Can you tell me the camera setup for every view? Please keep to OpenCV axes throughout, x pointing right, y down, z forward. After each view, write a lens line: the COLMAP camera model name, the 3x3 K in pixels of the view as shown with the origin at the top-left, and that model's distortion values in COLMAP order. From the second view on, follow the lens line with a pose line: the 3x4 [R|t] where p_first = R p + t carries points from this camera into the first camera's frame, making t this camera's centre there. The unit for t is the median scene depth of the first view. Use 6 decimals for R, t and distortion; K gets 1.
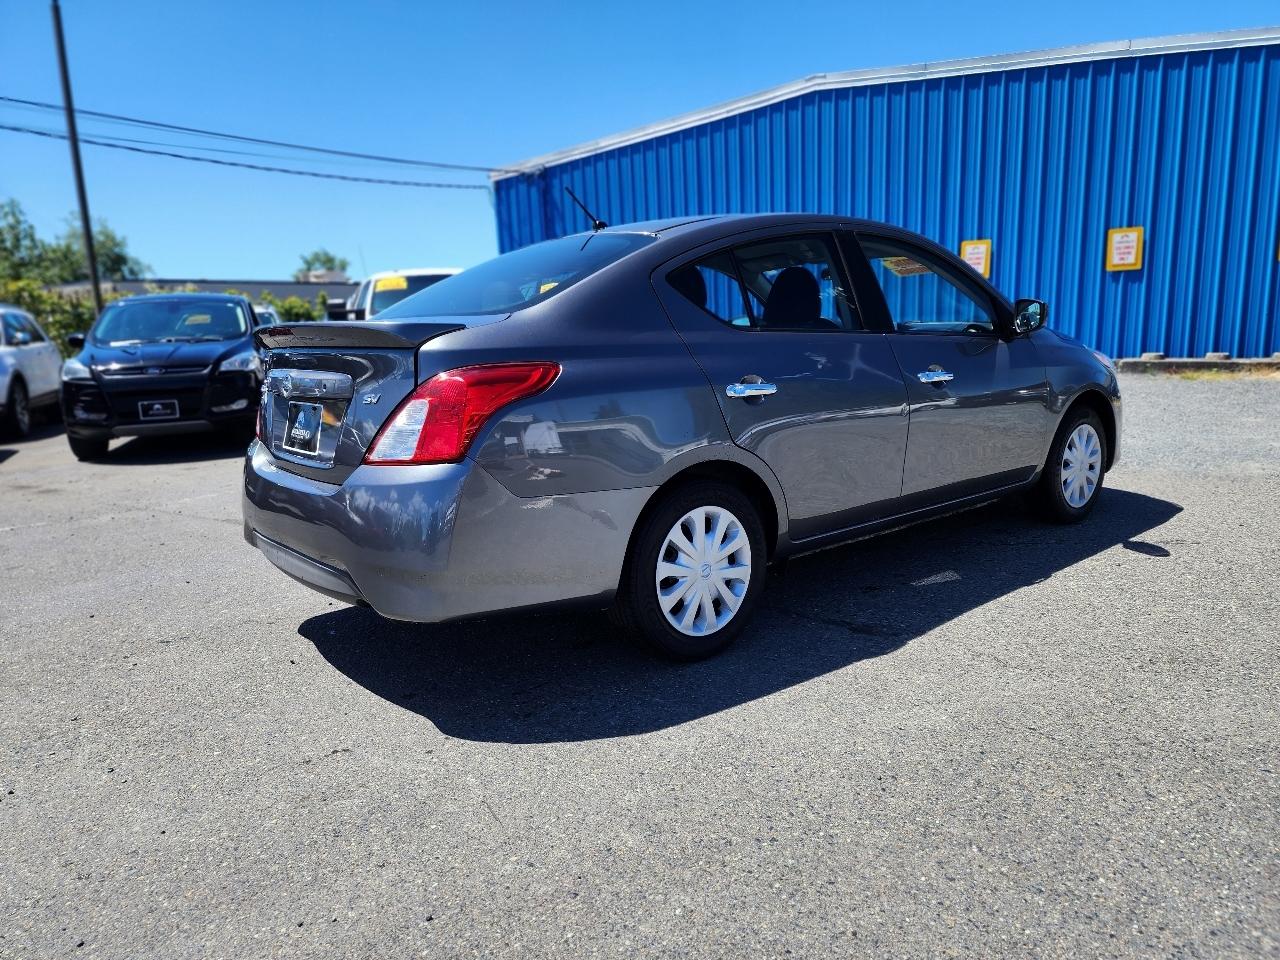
lens RADIAL K [[849.9, 0, 640.0], [0, 849.9, 480.0], [0, 0, 1]] dist [0.101357, -0.101010]
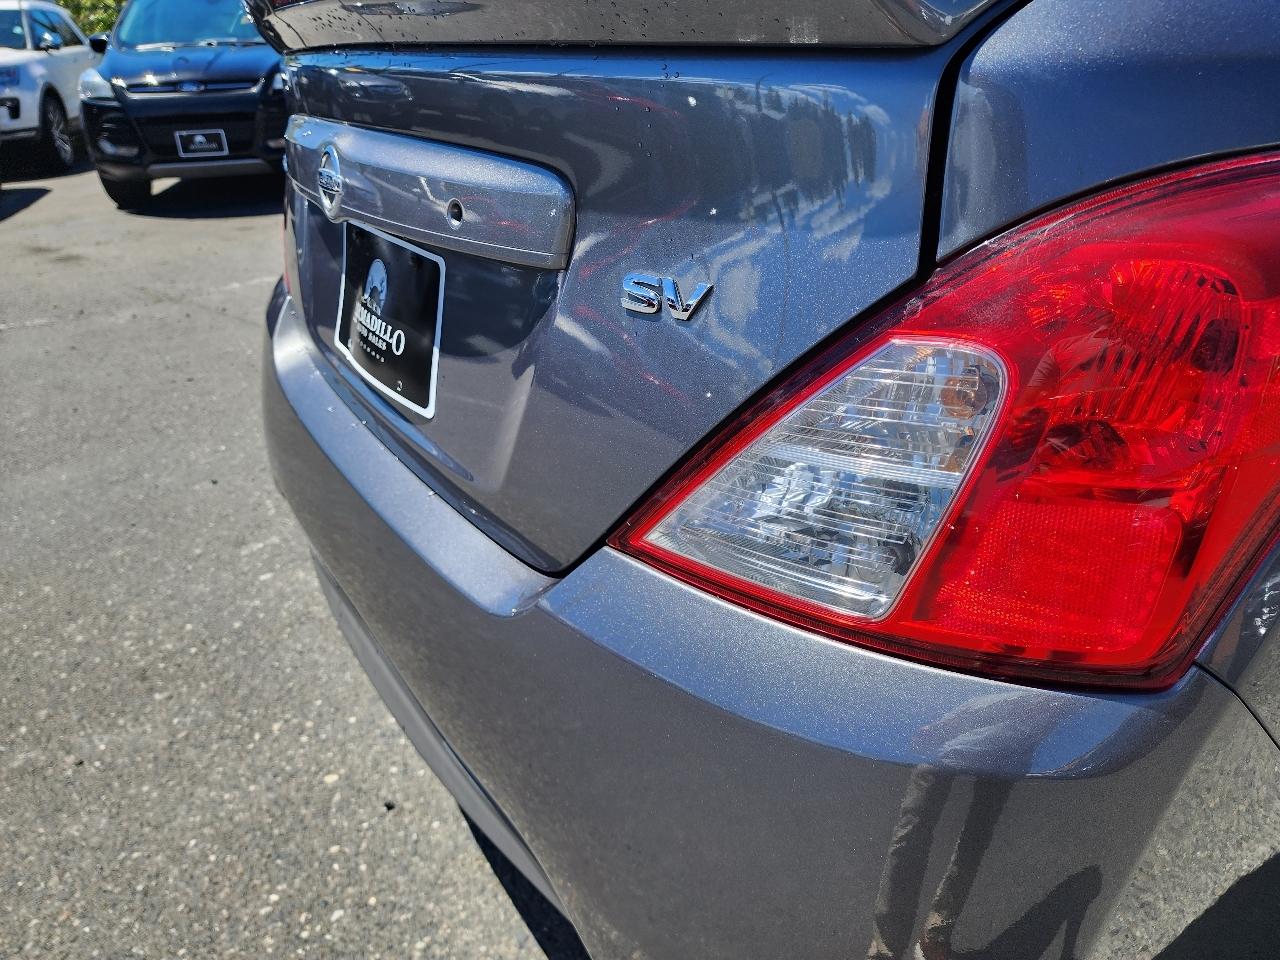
lens RADIAL K [[875.4, 0, 638.1], [0, 875.4, 474.8], [0, 0, 1]] dist [0.077320, -0.075518]
pose [[0.993724, 0.056678, -0.096438, -0.082404], [-0.027441, 0.959305, 0.281037, -0.032137], [0.108442, -0.276627, 0.954839, 0.214804]]
